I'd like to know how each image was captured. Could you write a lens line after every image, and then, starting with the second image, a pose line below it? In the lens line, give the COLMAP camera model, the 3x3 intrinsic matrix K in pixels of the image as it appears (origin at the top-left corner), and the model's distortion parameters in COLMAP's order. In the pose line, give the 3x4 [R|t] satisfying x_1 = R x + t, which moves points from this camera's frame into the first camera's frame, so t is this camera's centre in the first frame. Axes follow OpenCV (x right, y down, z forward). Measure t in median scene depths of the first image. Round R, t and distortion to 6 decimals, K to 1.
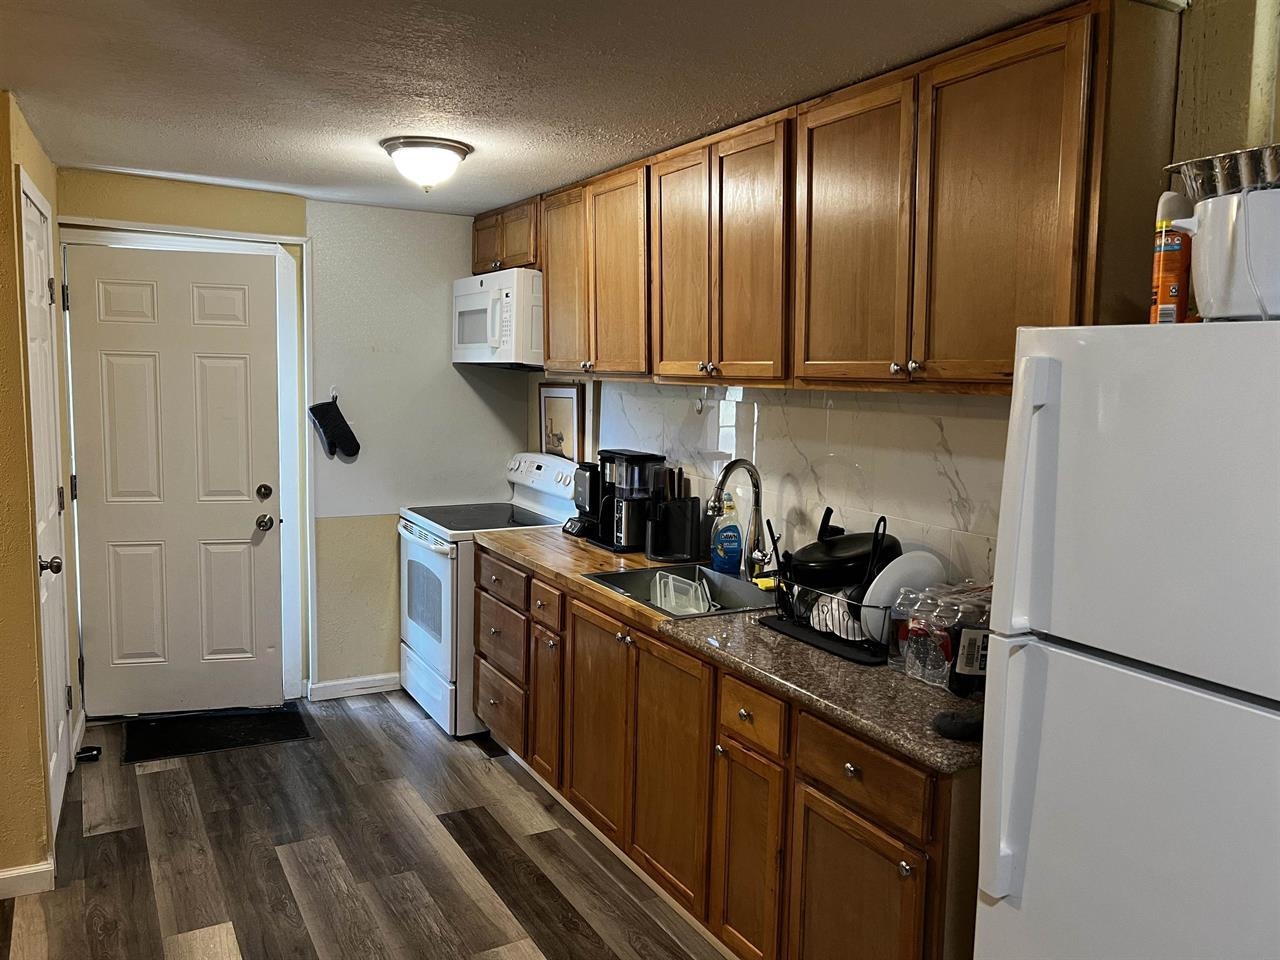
lens RADIAL K [[964.0, 0, 640.8], [0, 964.0, 477.4], [0, 0, 1]] dist [0.041366, -0.027738]
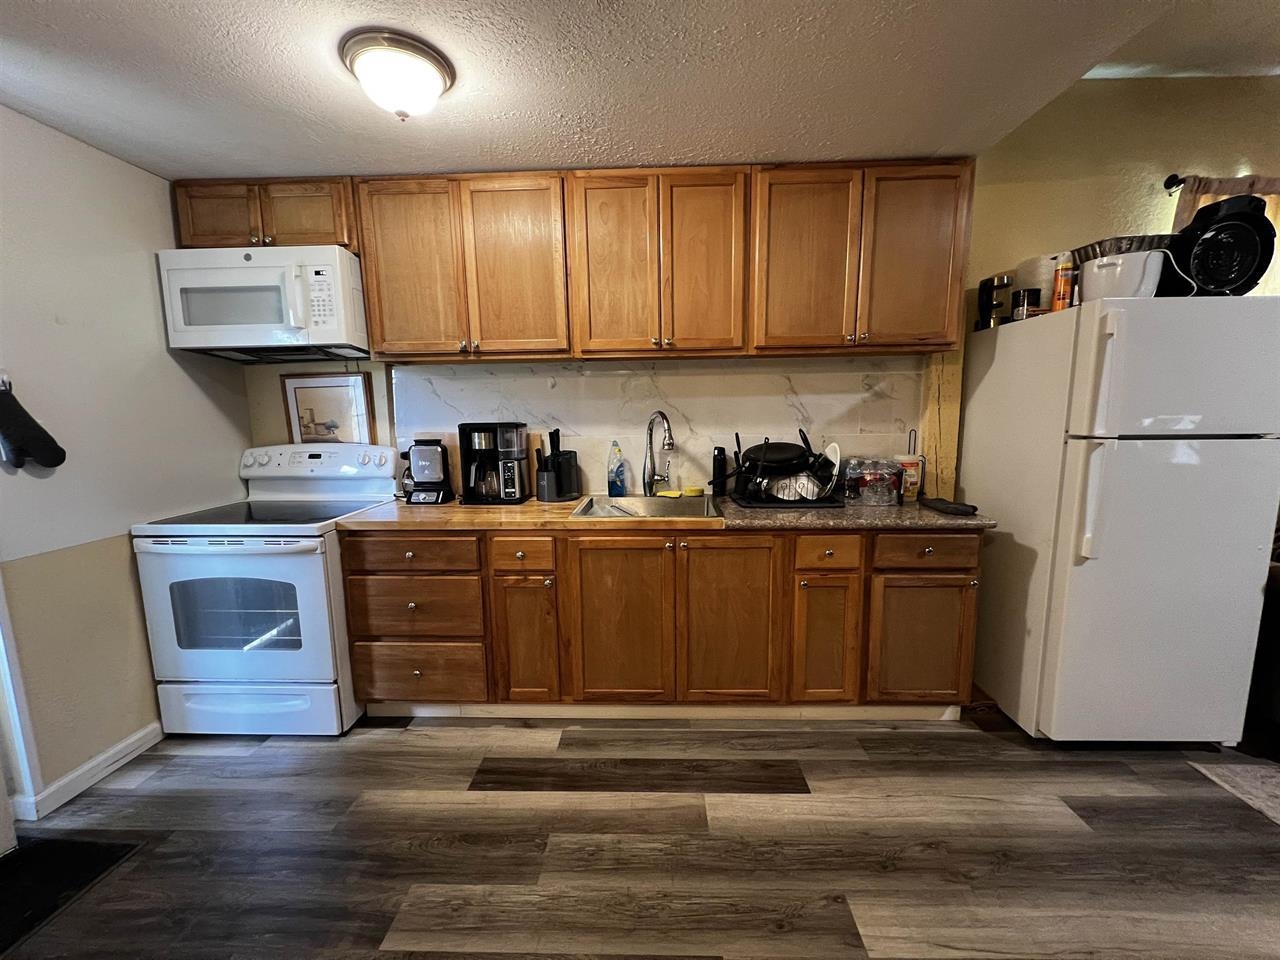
lens RADIAL K [[508.7, 0, 641.4], [0, 508.7, 481.5], [0, 0, 1]] dist [-0.003138, 0.000507]
pose [[0.523199, -0.148450, 0.839181, -0.571096], [0.121123, 0.987668, 0.099201, 0.007201], [-0.843559, 0.049742, 0.534728, 0.626539]]
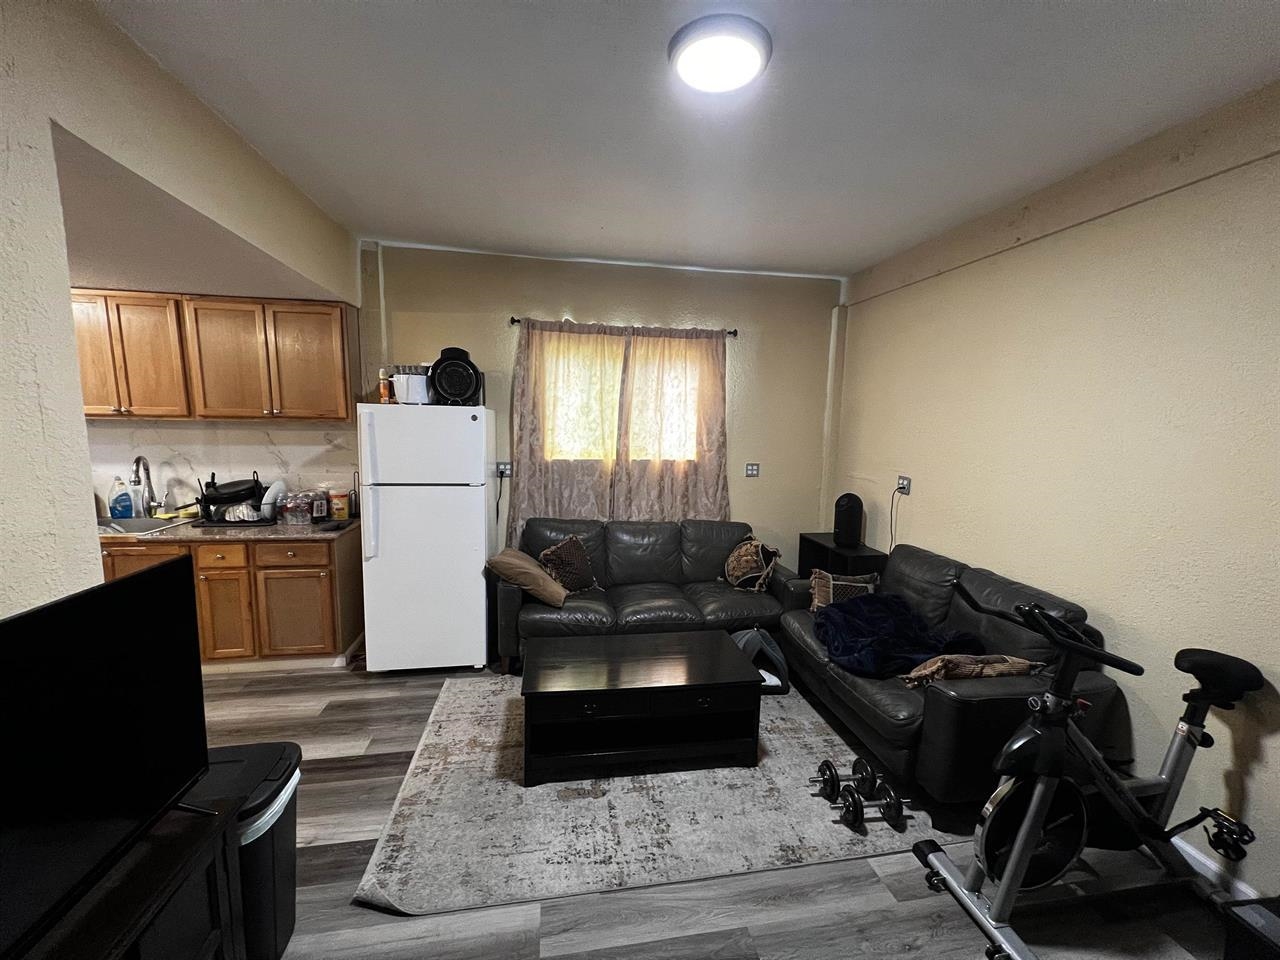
lens RADIAL K [[508.7, 0, 642.5], [0, 508.7, 480.7], [0, 0, 1]] dist [-0.003138, 0.000507]
pose [[0.336106, -0.124144, 0.933606, -0.536715], [0.091323, 0.990900, 0.098885, 0.022550], [-0.937386, 0.052024, 0.344384, -0.330065]]
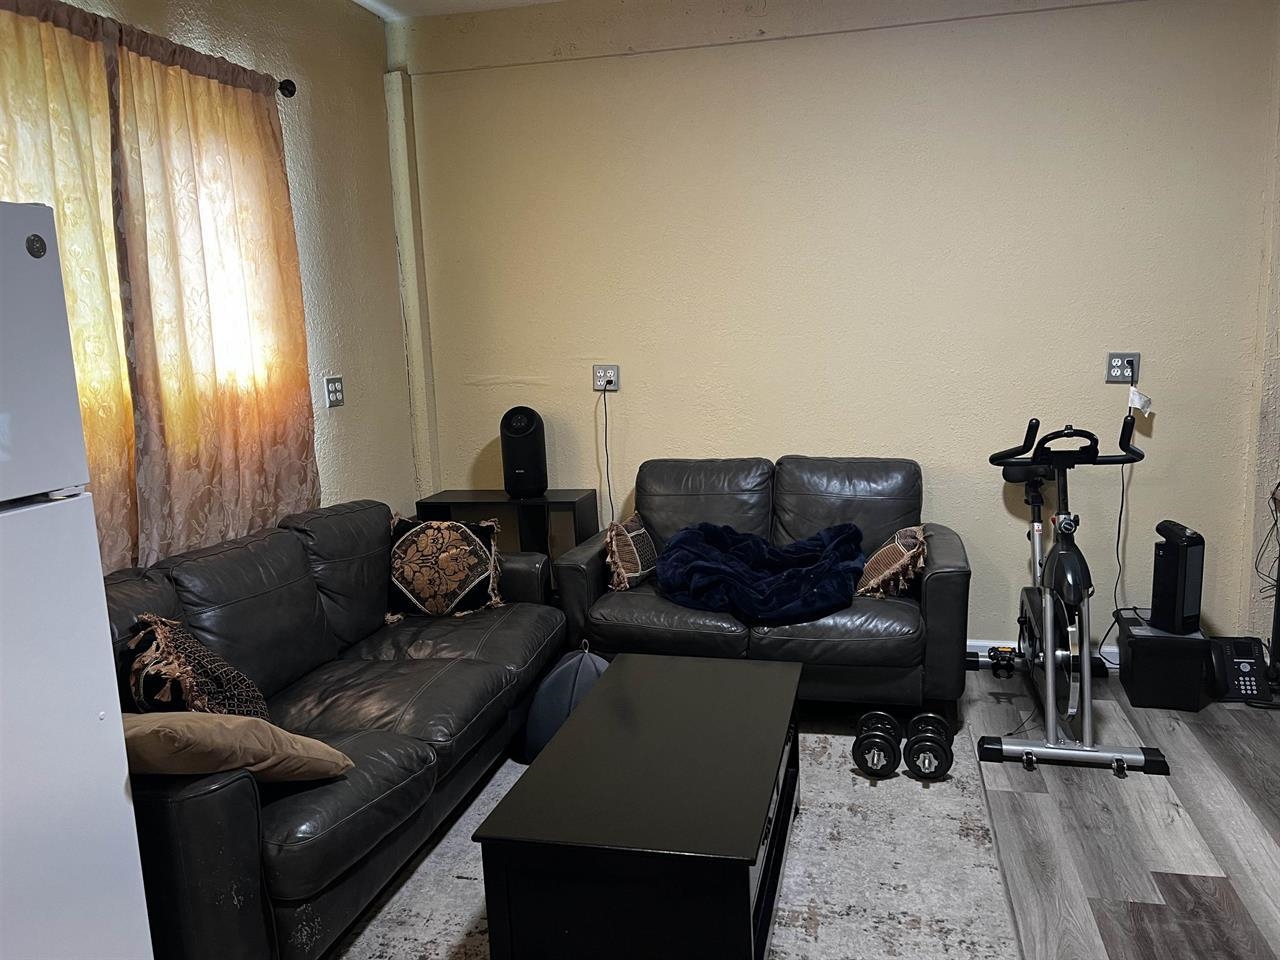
lens RADIAL K [[964.0, 0, 634.0], [0, 964.0, 484.5], [0, 0, 1]] dist [0.041366, -0.027738]
pose [[-0.721928, -0.107323, 0.683595, -0.298058], [0.100368, 0.961211, 0.256904, -0.010308], [-0.684651, 0.254077, -0.683153, 0.480931]]
